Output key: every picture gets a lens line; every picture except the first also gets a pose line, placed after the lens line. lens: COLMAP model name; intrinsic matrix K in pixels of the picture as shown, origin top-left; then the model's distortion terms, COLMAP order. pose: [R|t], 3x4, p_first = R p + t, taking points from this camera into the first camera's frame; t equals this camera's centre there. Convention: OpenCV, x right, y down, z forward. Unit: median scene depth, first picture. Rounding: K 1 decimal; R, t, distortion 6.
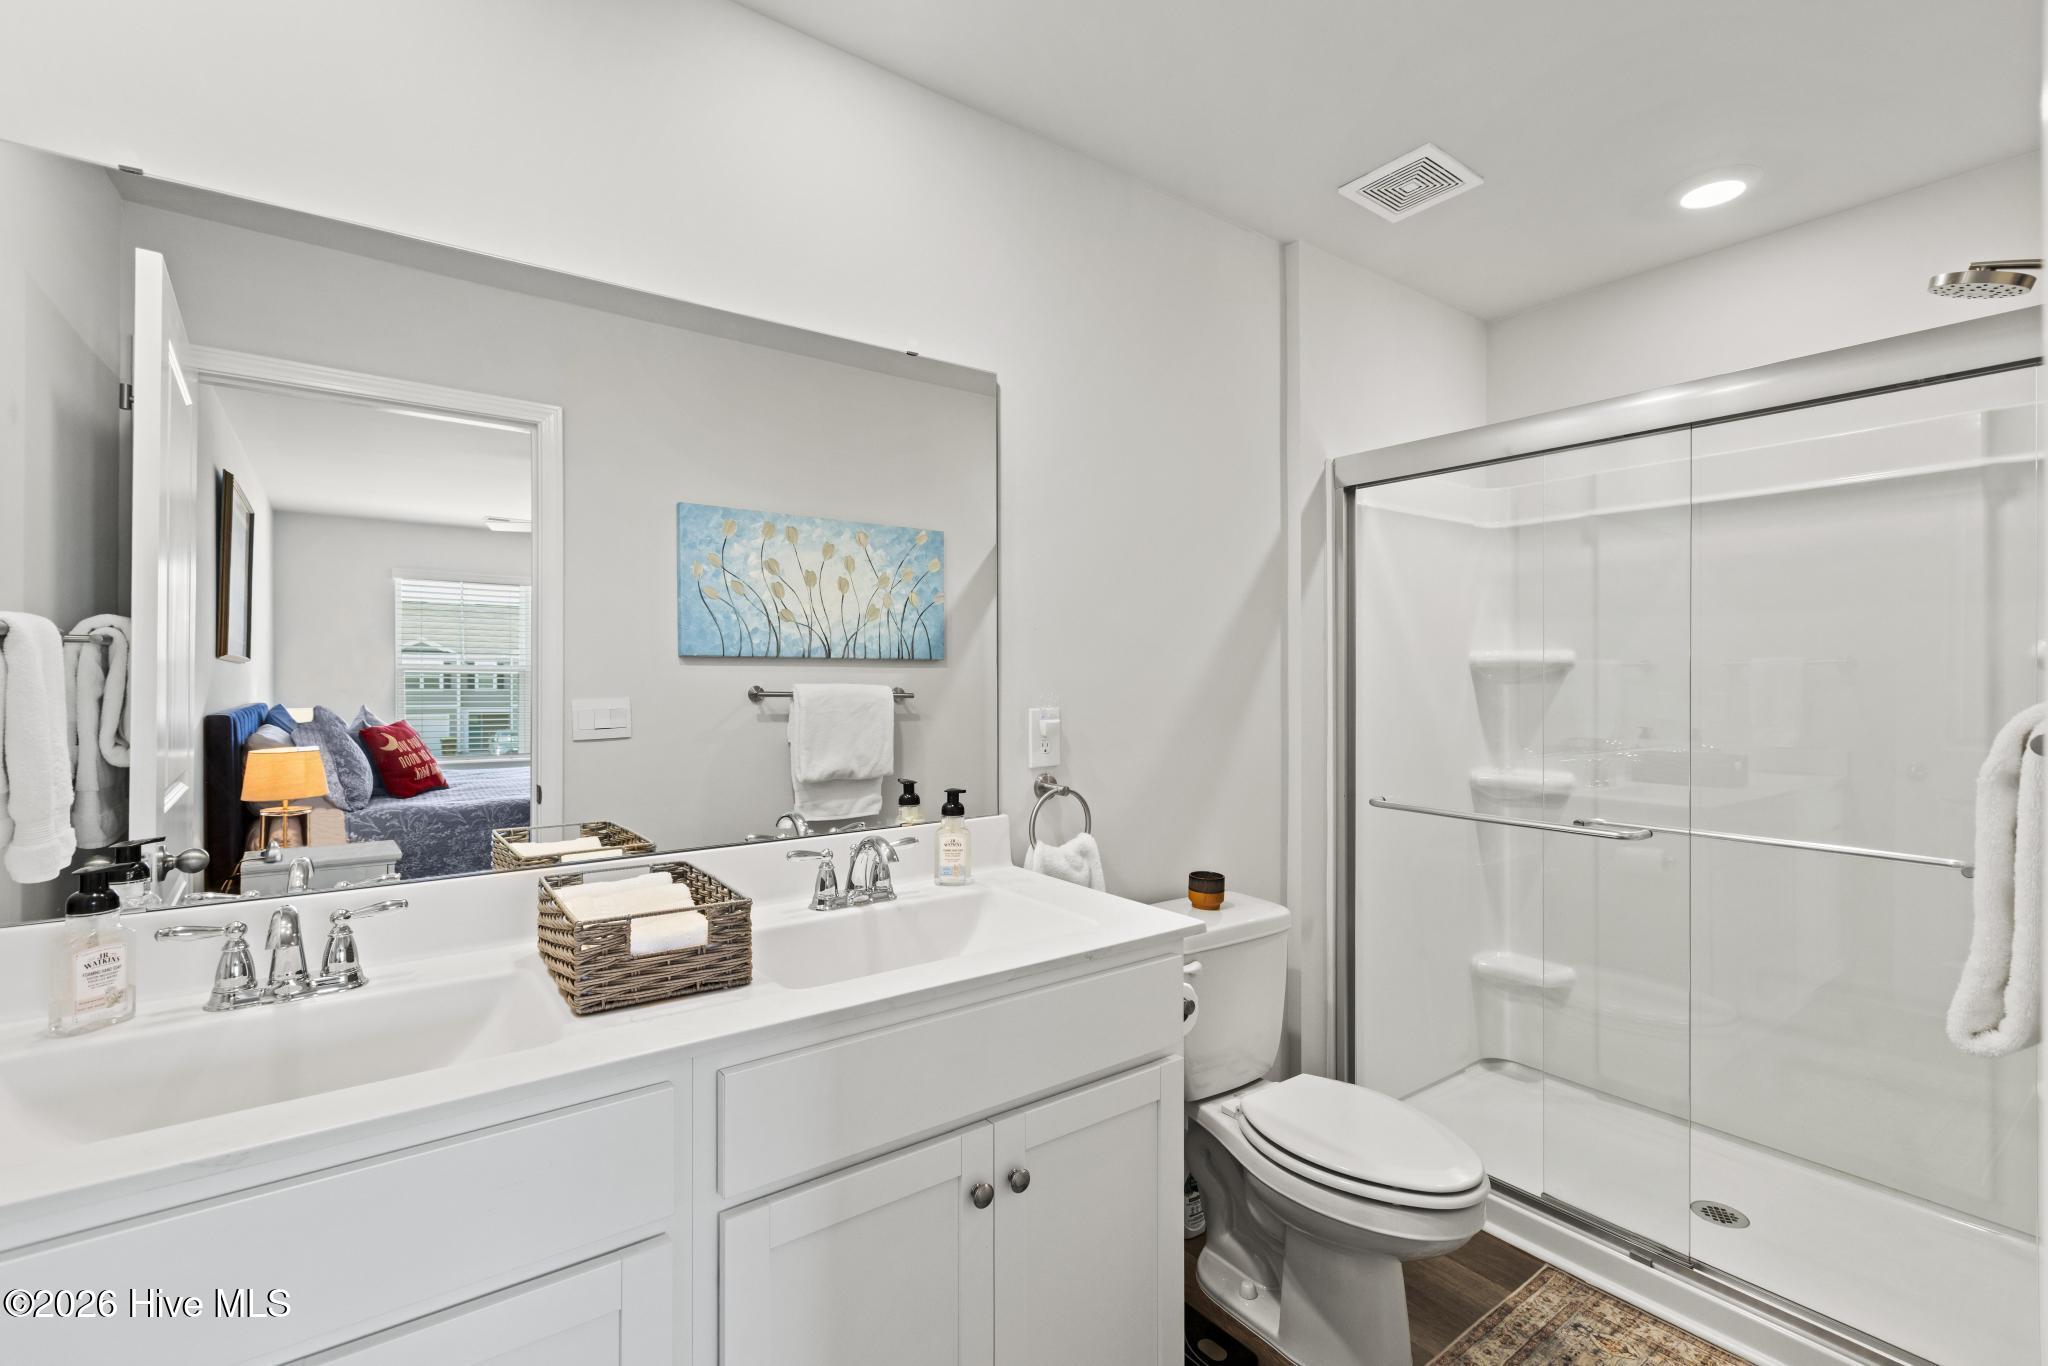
lens RADIAL K [[927.0, 0, 1012.0], [0, 927.0, 675.4], [0, 0, 1]] dist [0.003706, 0.000900]
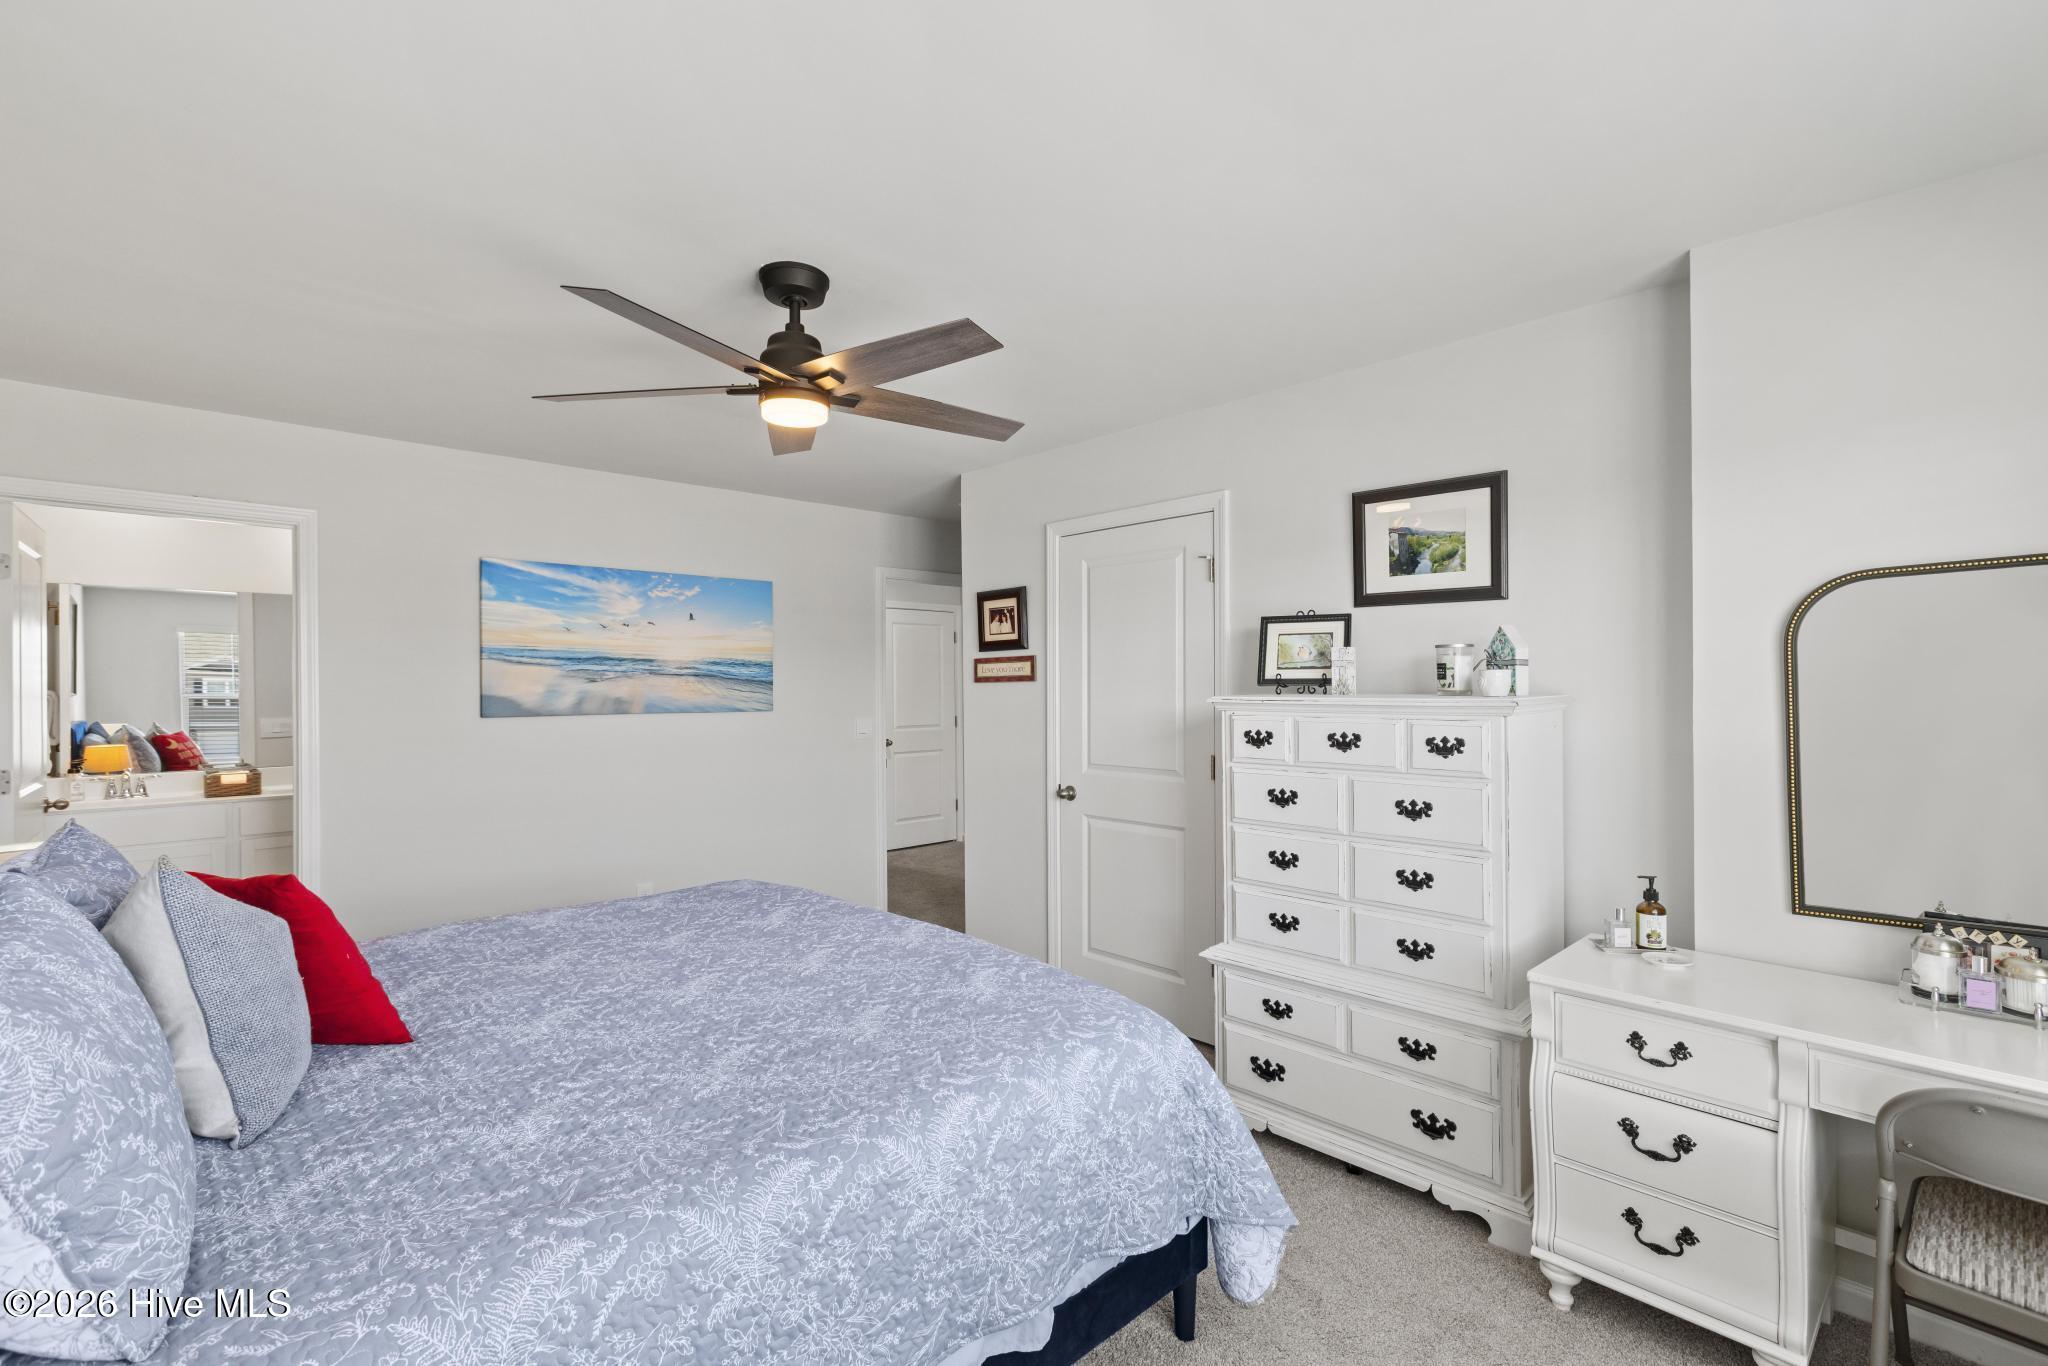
lens RADIAL K [[927.0, 0, 1044.8], [0, 927.0, 695.0], [0, 0, 1]] dist [0.003706, 0.000900]
pose [[0.989082, -0.002613, 0.147341, 0.688217], [0.001358, 0.999962, 0.008617, -0.031101], [-0.147358, -0.008323, 0.989048, -0.959438]]
